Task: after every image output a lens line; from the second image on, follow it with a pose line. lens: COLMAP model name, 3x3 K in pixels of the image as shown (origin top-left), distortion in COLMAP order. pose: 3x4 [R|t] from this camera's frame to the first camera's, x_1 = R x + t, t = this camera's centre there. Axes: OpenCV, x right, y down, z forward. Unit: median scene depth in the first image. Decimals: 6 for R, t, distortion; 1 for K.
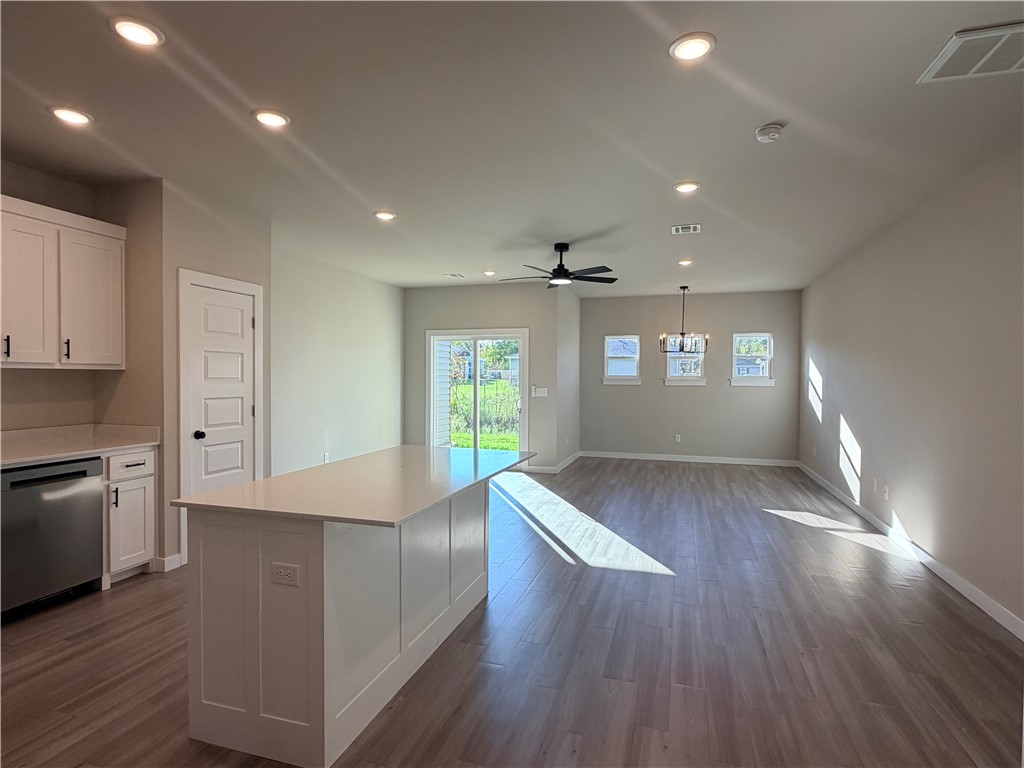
lens RADIAL K [[541.1, 0, 512.0], [0, 541.1, 384.0], [0, 0, 1]] dist [-0.001179, -0.000030]
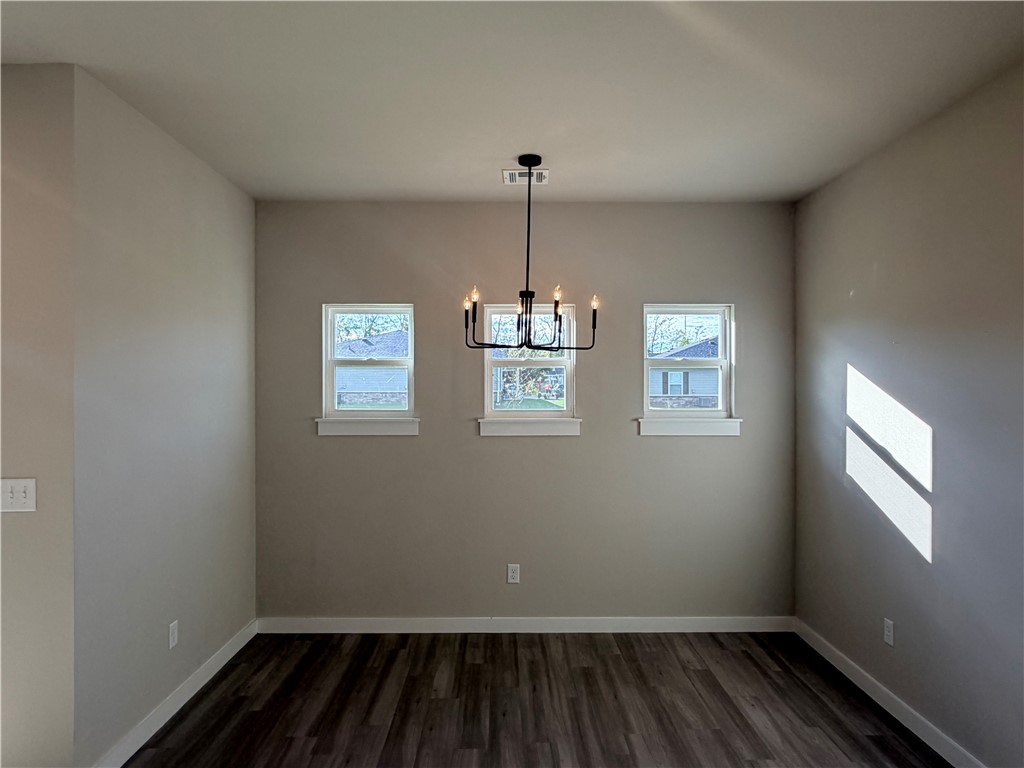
lens RADIAL K [[671.8, 0, 512.0], [0, 671.8, 384.0], [0, 0, 1]] dist [-0.001779, -0.000522]
pose [[0.952325, -0.001972, 0.305078, 0.170284], [0.008101, 0.999790, -0.018826, -0.027059], [-0.304977, 0.020400, 0.952141, 0.579322]]
